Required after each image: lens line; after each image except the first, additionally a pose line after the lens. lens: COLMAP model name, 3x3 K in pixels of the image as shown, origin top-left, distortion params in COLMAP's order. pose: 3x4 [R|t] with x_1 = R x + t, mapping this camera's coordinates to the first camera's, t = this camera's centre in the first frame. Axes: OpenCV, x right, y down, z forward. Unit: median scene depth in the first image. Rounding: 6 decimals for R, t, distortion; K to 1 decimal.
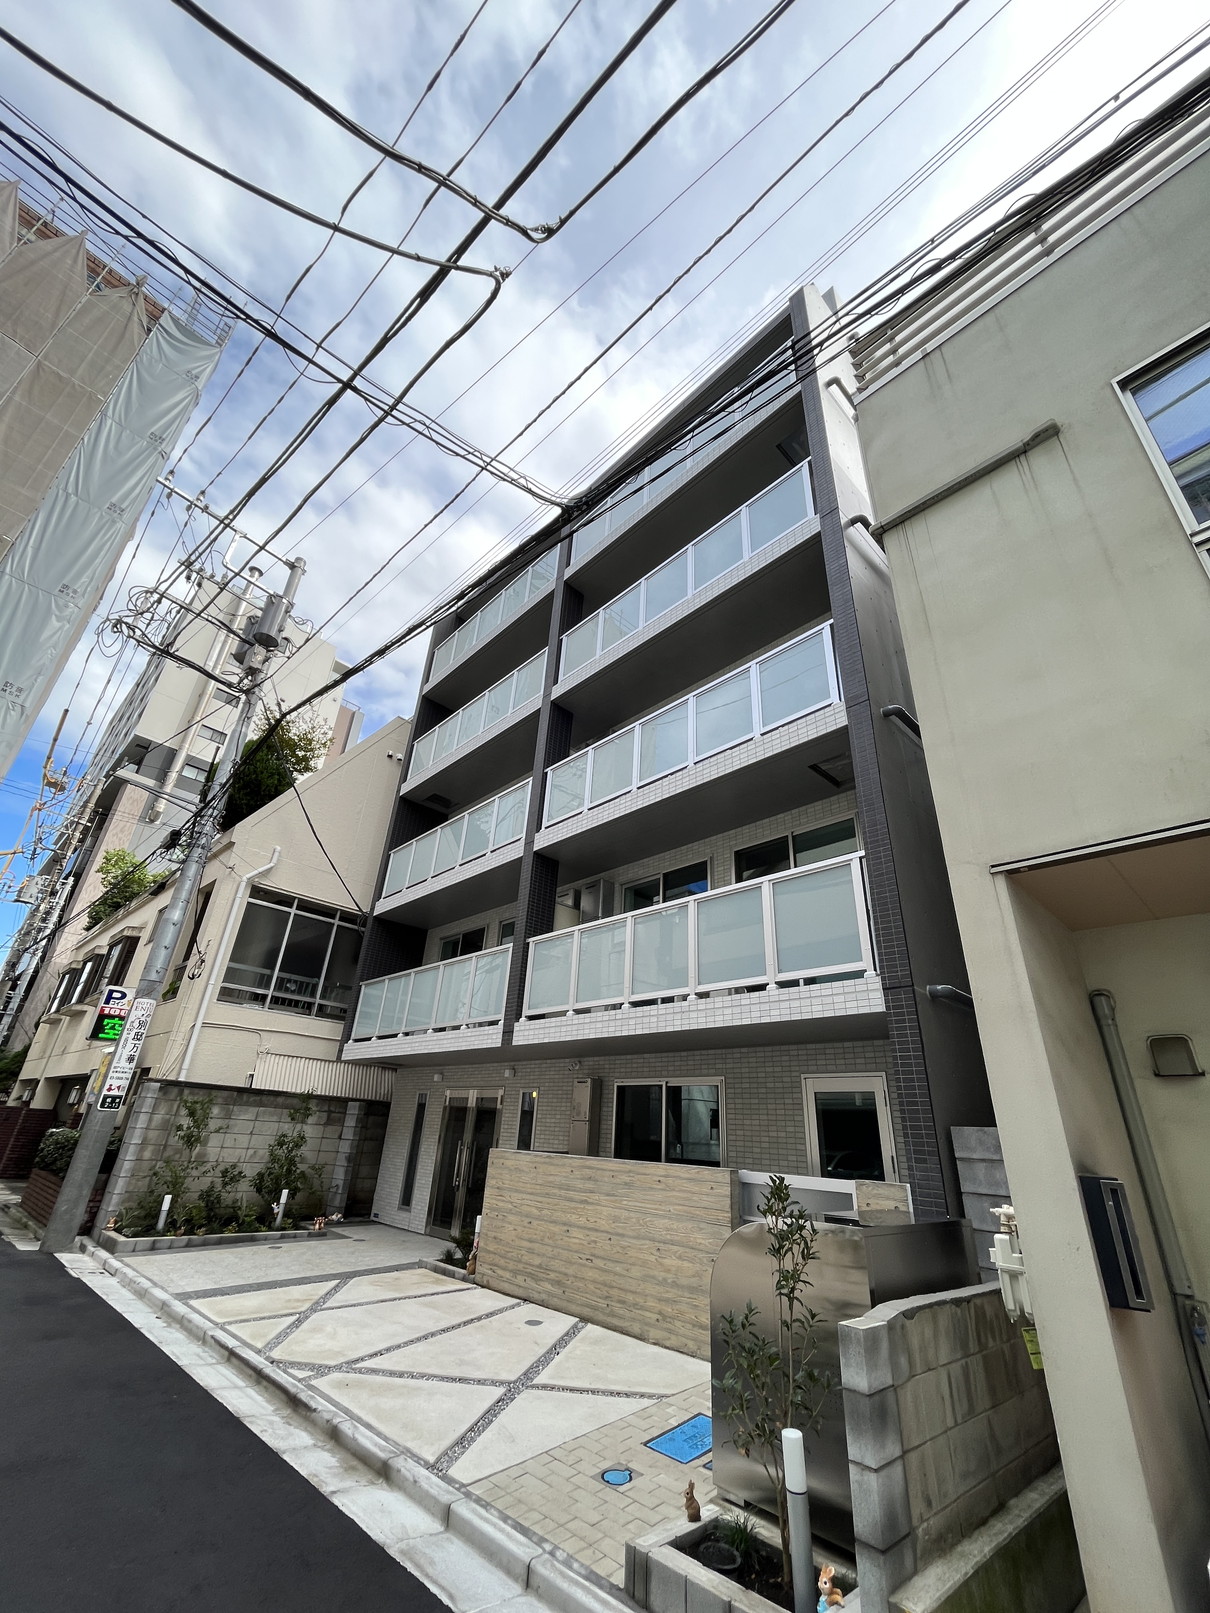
lens RADIAL K [[655.6, 0, 606.2], [0, 655.6, 806.1], [0, 0, 1]] dist [-0.001438, -0.000101]
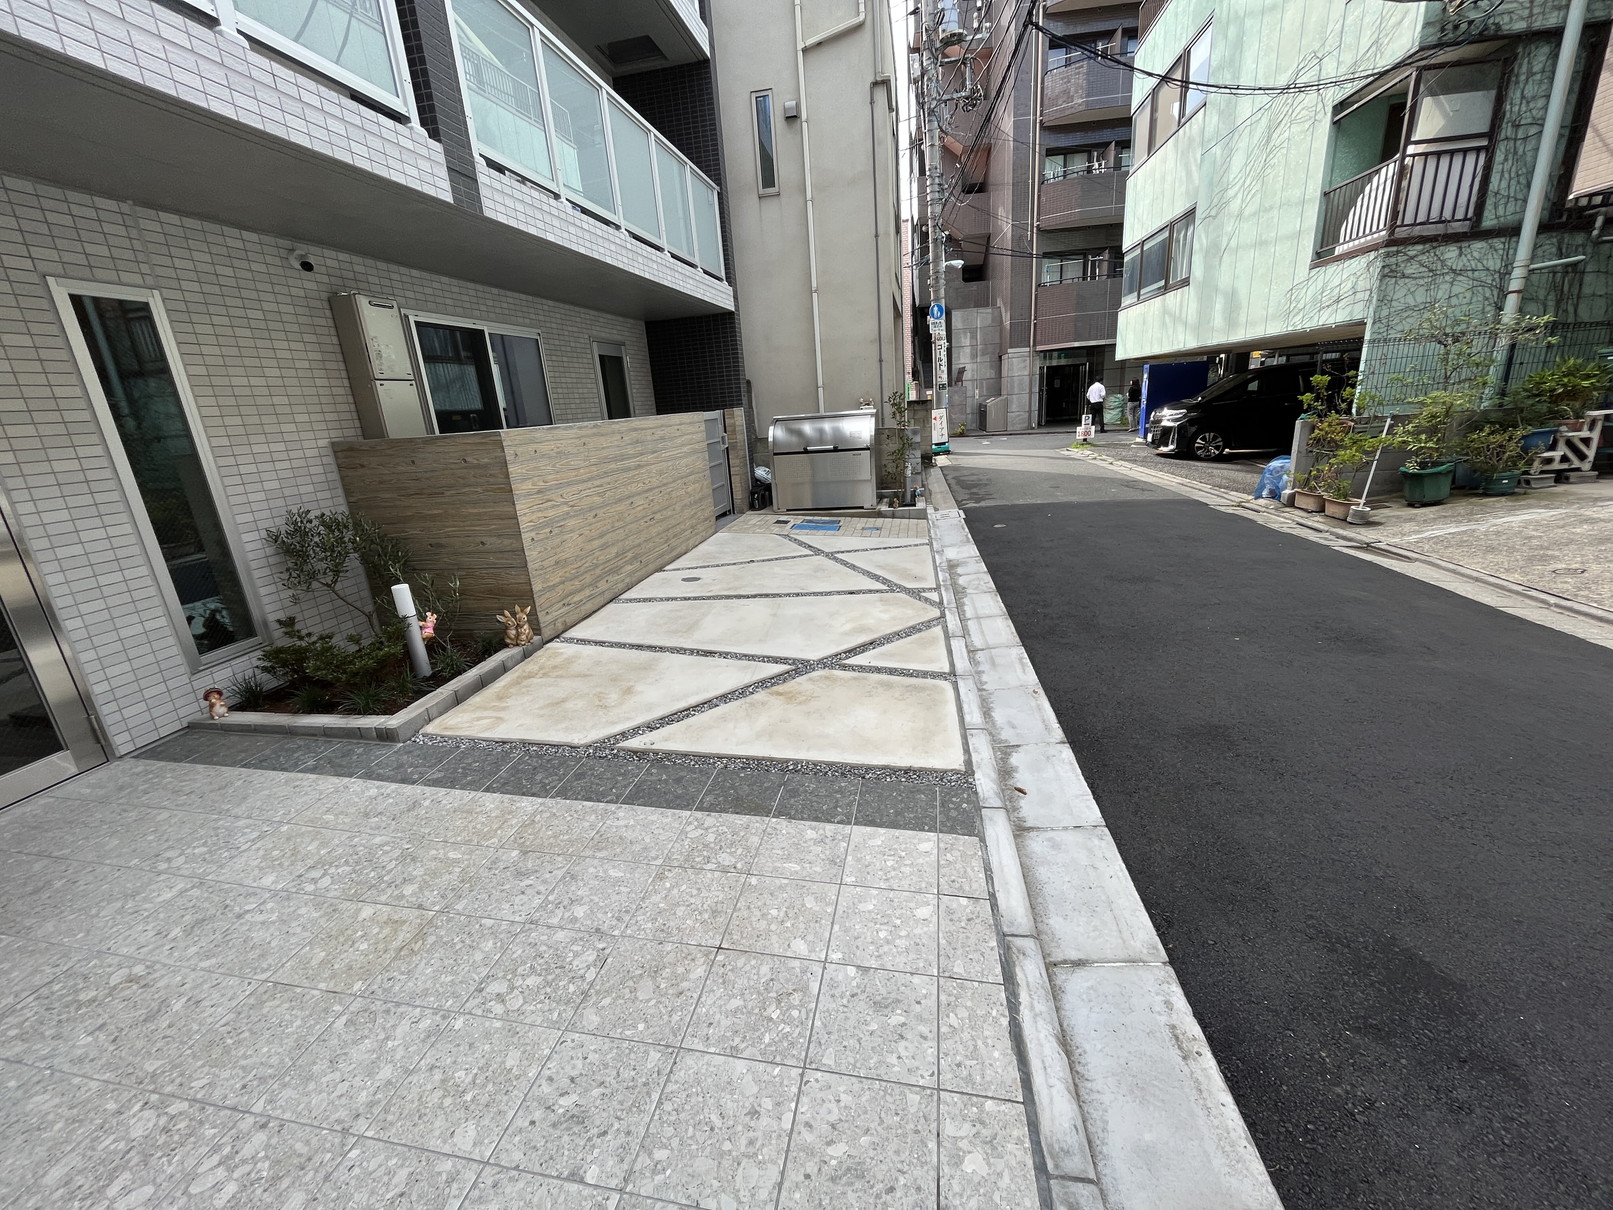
lens RADIAL K [[655.6, 0, 802.7], [0, 655.6, 601.6], [0, 0, 1]] dist [-0.001438, -0.000101]
pose [[-0.578005, -0.250700, 0.776569, -0.877955], [-0.332537, 0.941402, 0.056403, 0.664341], [-0.745204, -0.225637, -0.627502, 1.364723]]
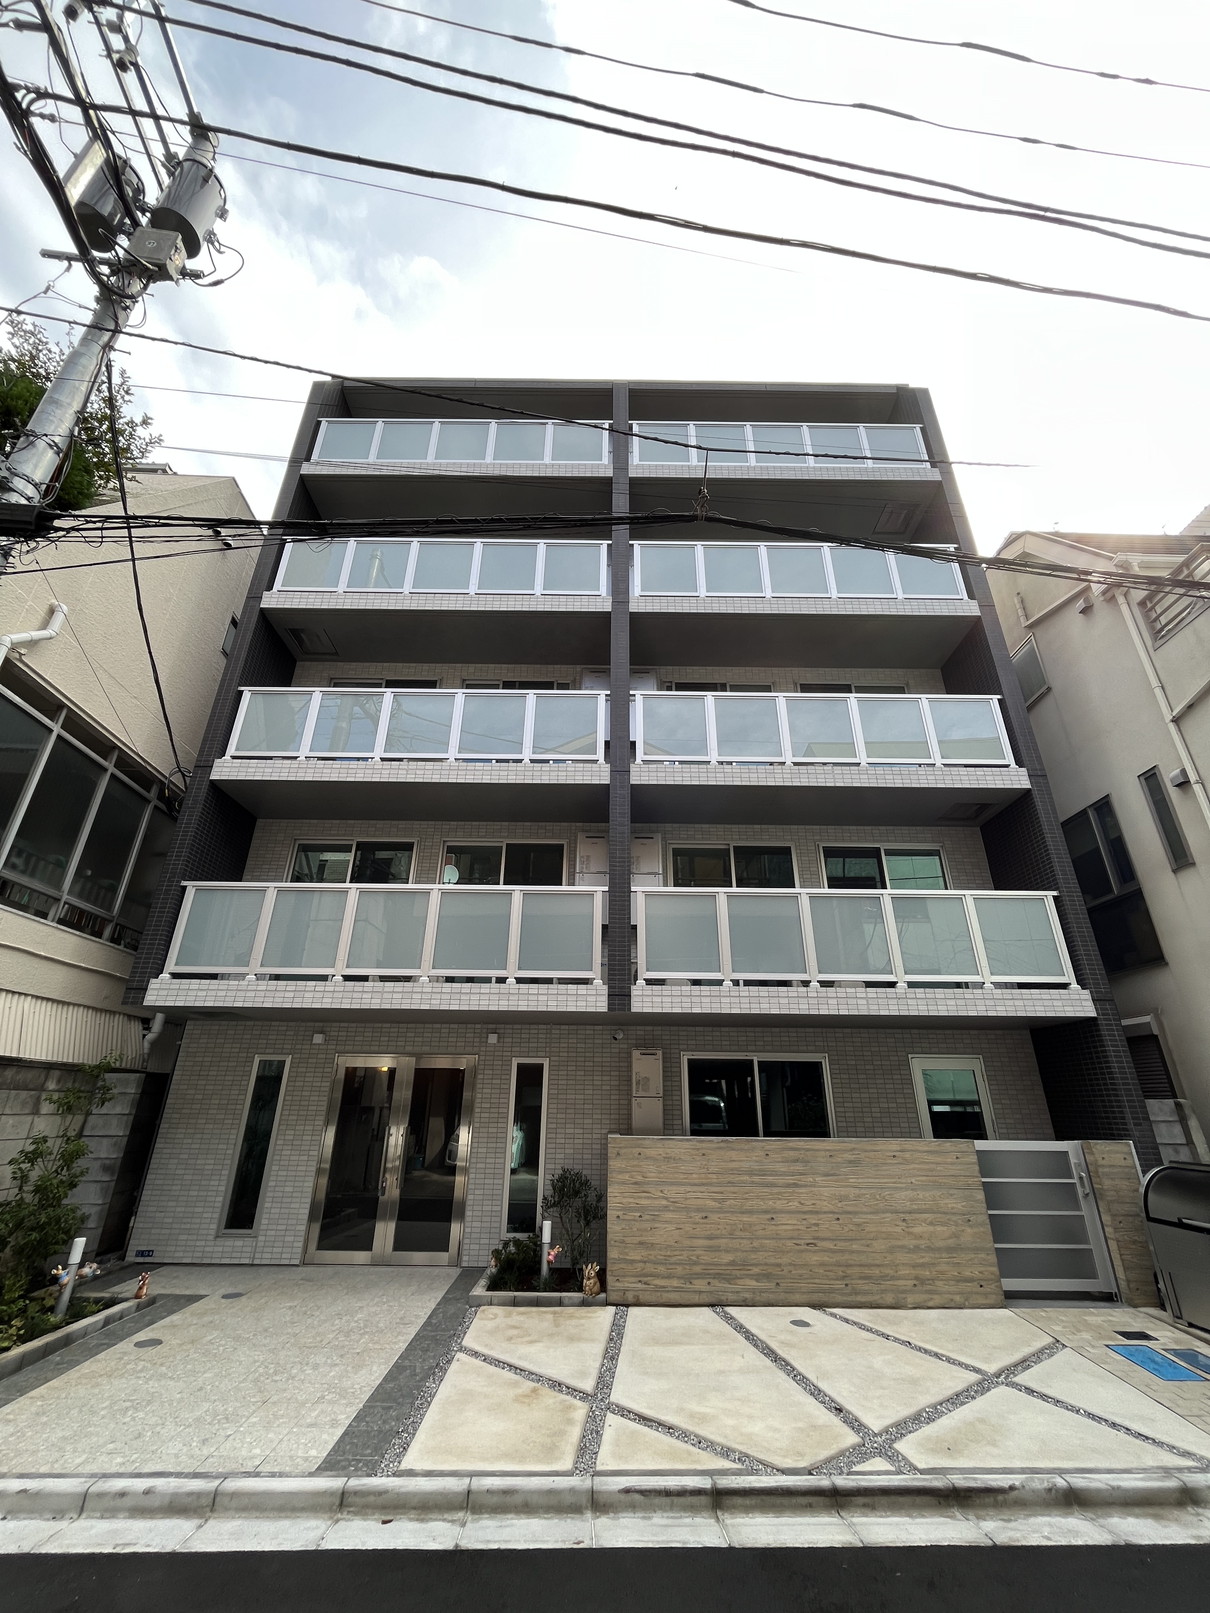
lens RADIAL K [[655.6, 0, 609.2], [0, 655.6, 806.1], [0, 0, 1]] dist [-0.001438, -0.000101]
pose [[0.688203, 0.258988, 0.677718, -1.019298], [-0.304747, 0.950906, -0.053925, 0.220832], [-0.658412, -0.169421, 0.733342, 0.587543]]
